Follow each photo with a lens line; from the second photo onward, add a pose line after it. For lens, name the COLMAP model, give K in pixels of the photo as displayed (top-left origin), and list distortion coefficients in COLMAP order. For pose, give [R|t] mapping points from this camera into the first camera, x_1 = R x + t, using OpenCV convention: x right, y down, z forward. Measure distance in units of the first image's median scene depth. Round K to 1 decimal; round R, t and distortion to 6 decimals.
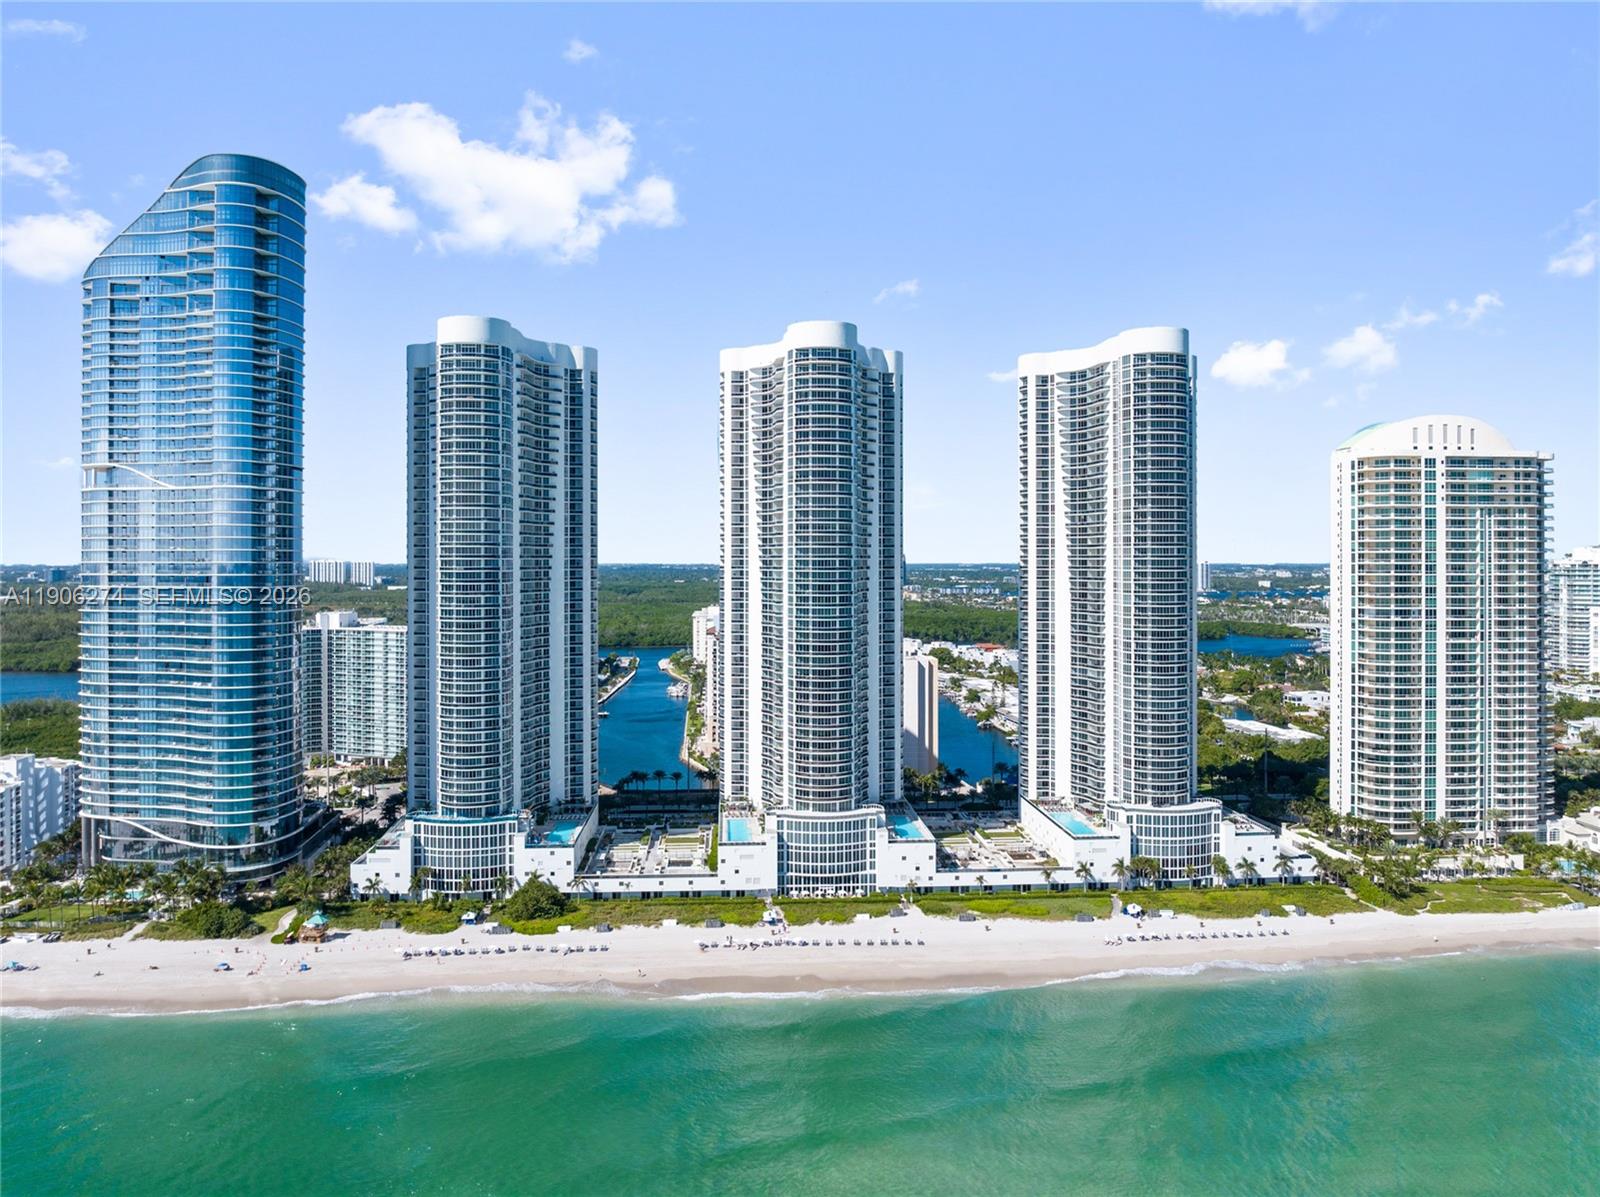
lens RADIAL K [[1126.5, 0, 793.3], [0, 1126.5, 560.4], [0, 0, 1]] dist [-0.030596, -0.003601]
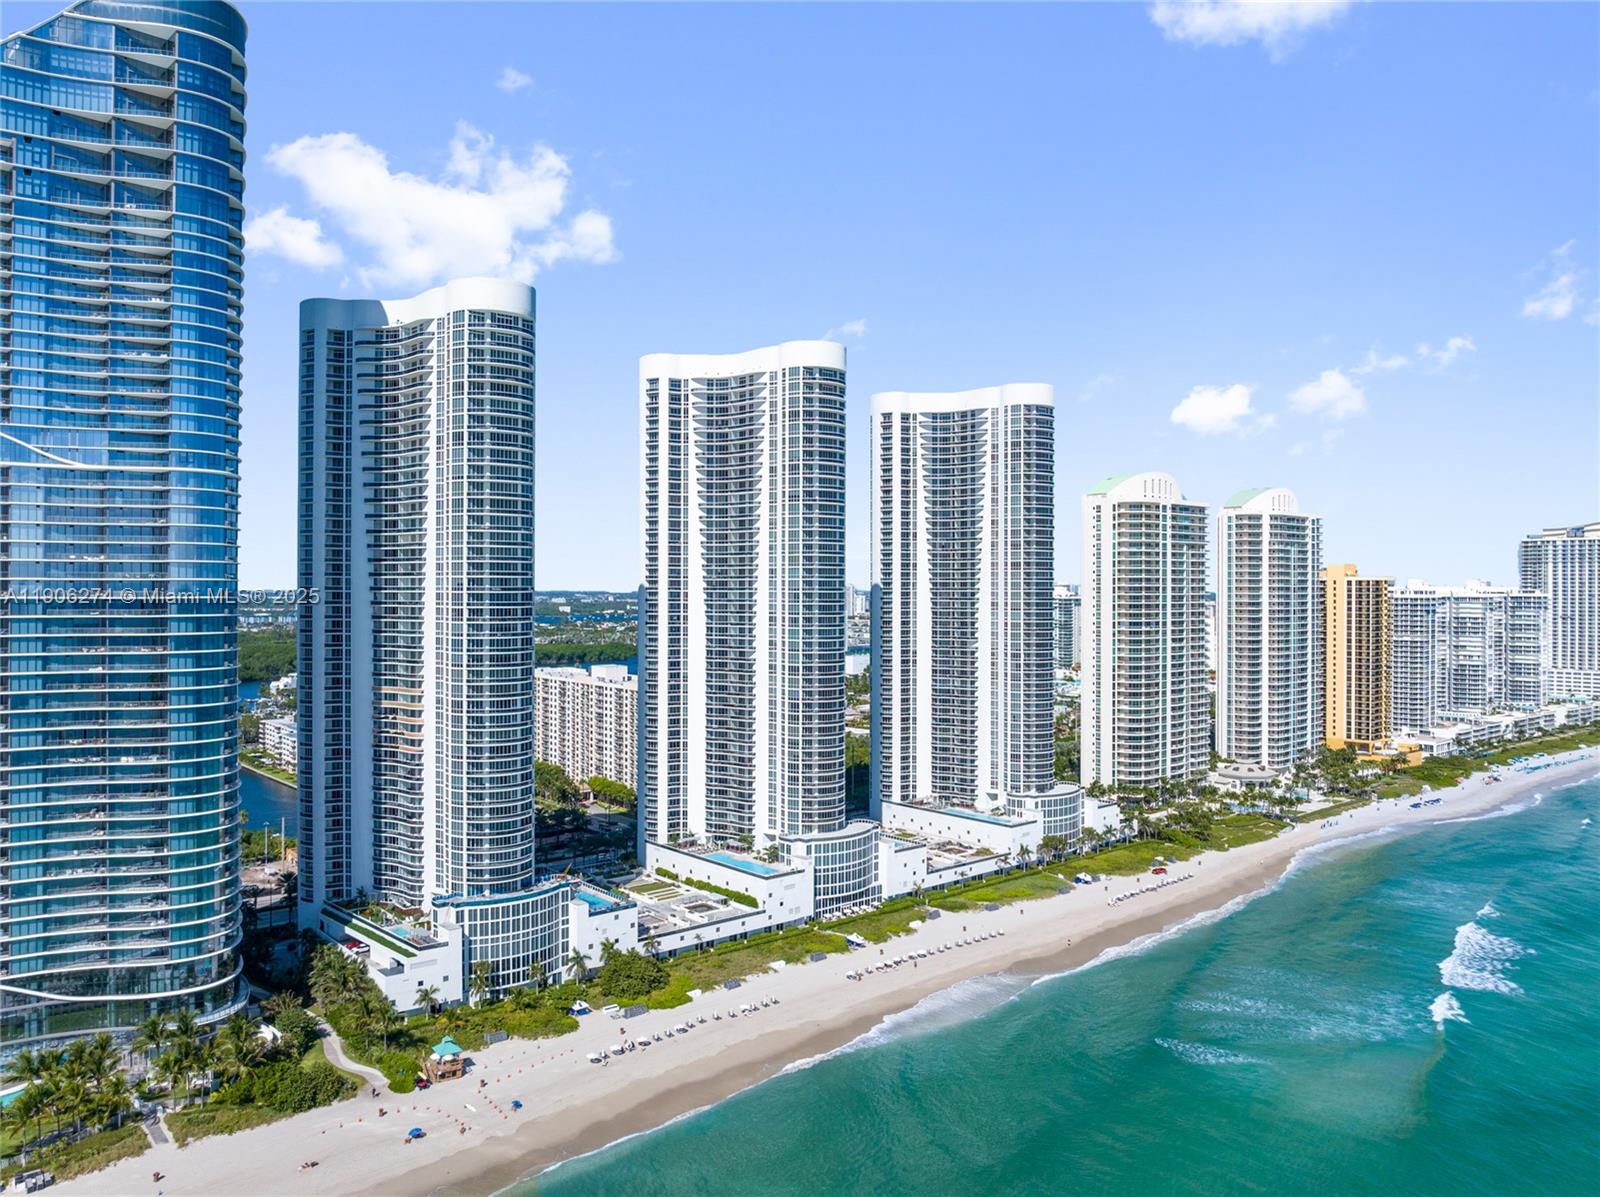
lens RADIAL K [[1132.4, 0, 762.4], [0, 1132.4, 587.8], [0, 0, 1]] dist [-0.041351, 0.008565]
pose [[0.805321, 0.001453, 0.592838, -0.614182], [-0.001368, 0.999999, -0.000592, 0.006715], [-0.592838, -0.000334, 0.805322, 0.223351]]
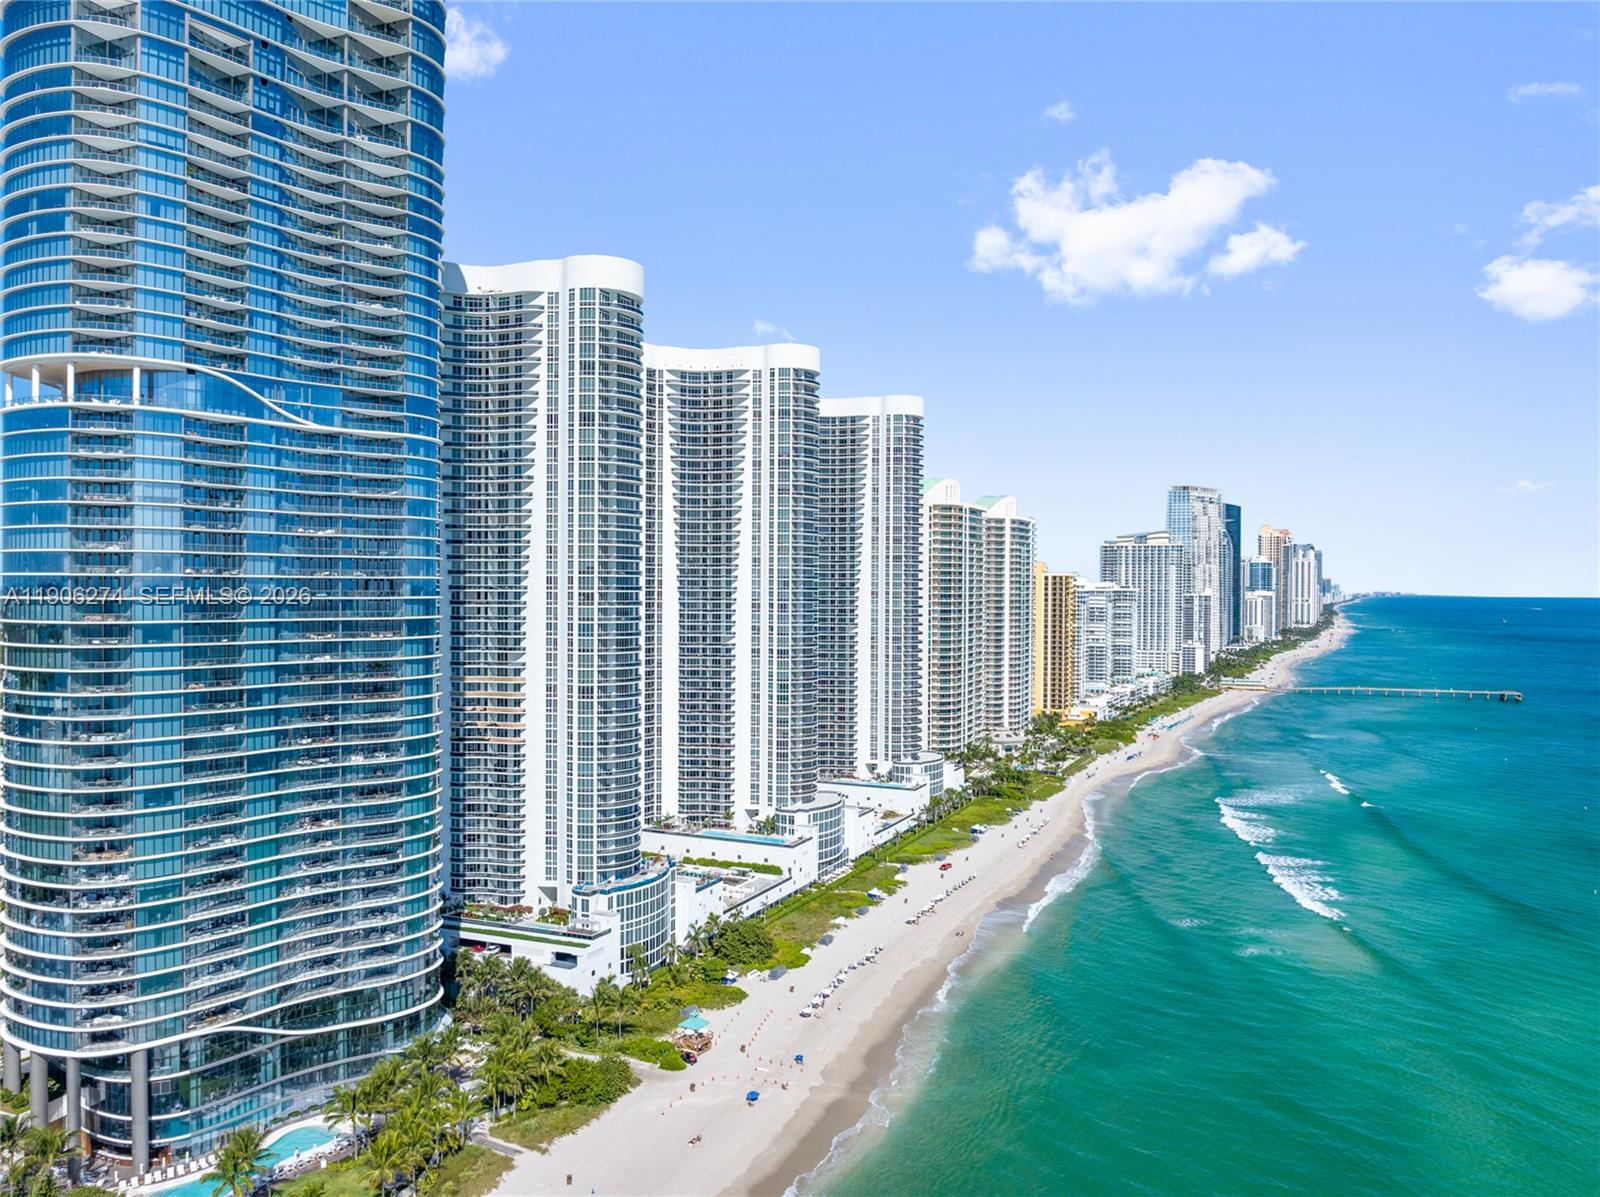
lens RADIAL K [[1143.6, 0, 760.2], [0, 1143.6, 602.3], [0, 0, 1]] dist [-0.044846, -0.004838]
pose [[0.492990, -0.008924, 0.869989, -0.942772], [-0.005084, 0.999901, 0.013138, 0.016935], [-0.870020, -0.010900, 0.492895, 0.498953]]
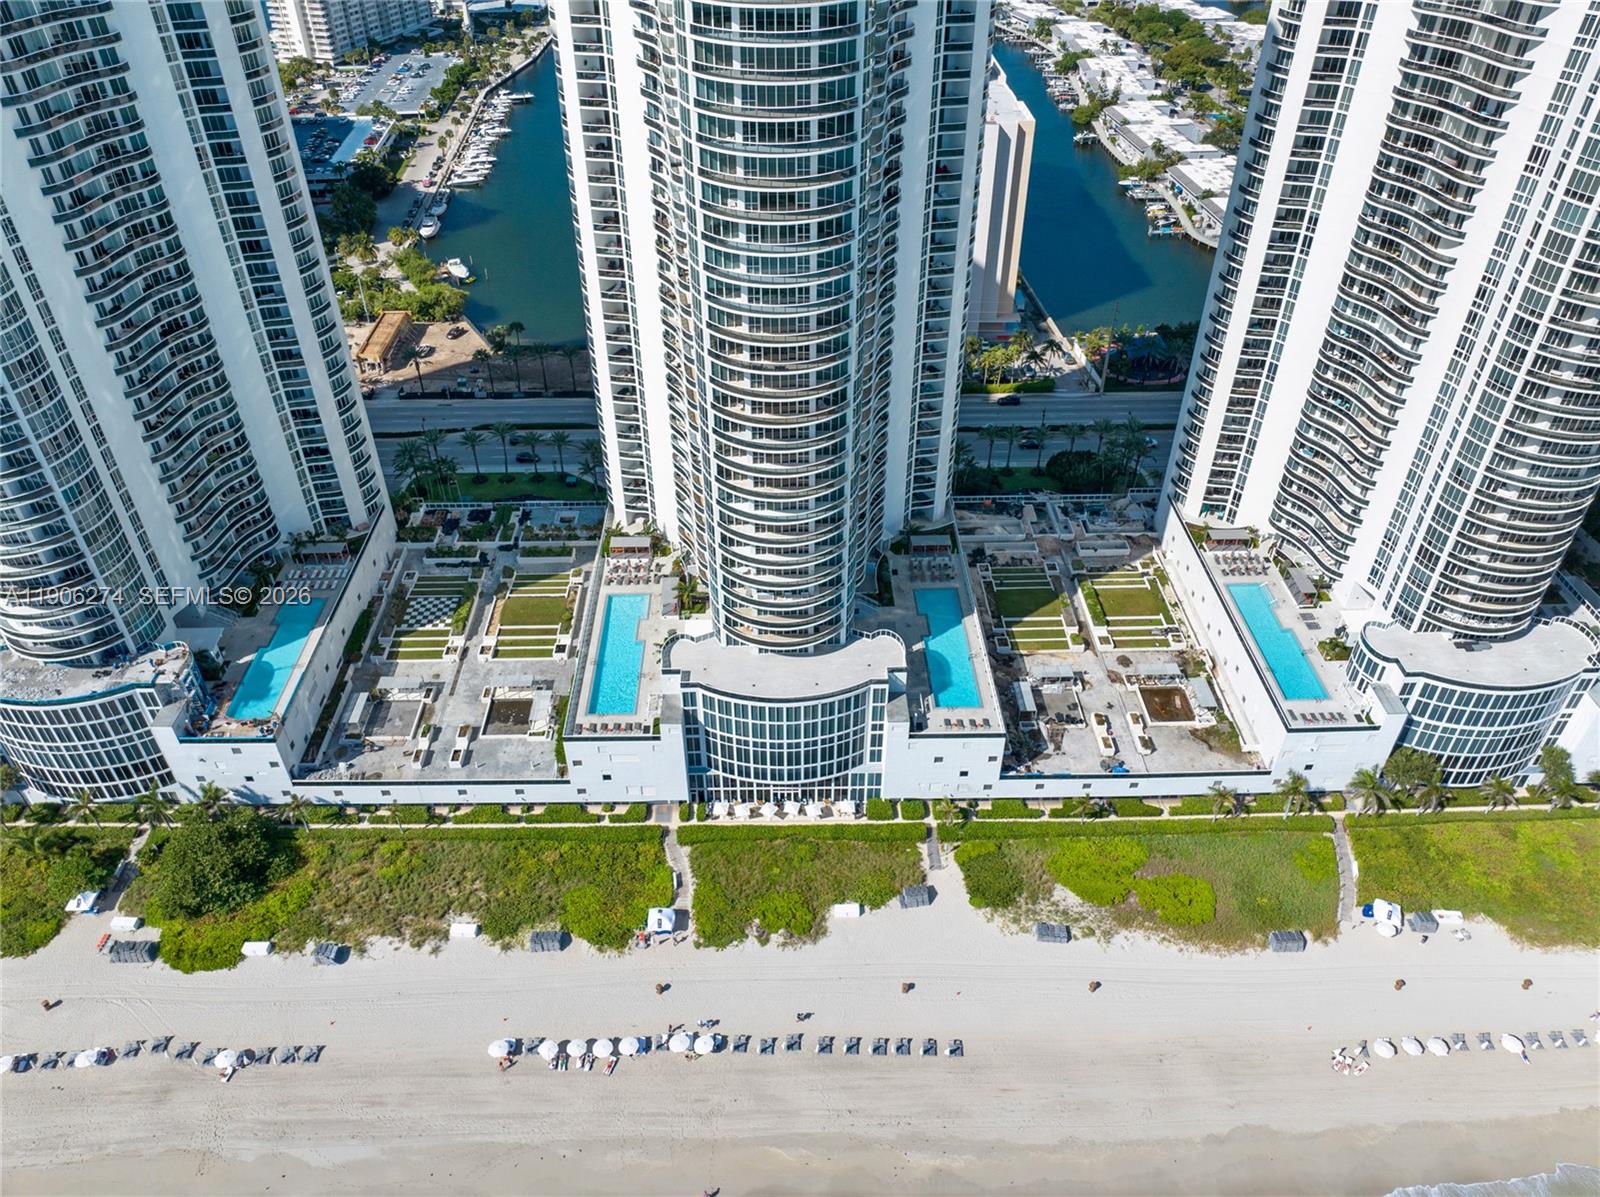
lens RADIAL K [[1113.0, 0, 806.1], [0, 1113.0, 565.3], [0, 0, 1]] dist [-0.043608, 0.017653]
pose [[0.999607, 0.018327, -0.021229, 0.046658], [-0.001582, 0.792591, 0.609751, -0.100217], [0.028001, -0.609478, 0.792308, 0.637788]]
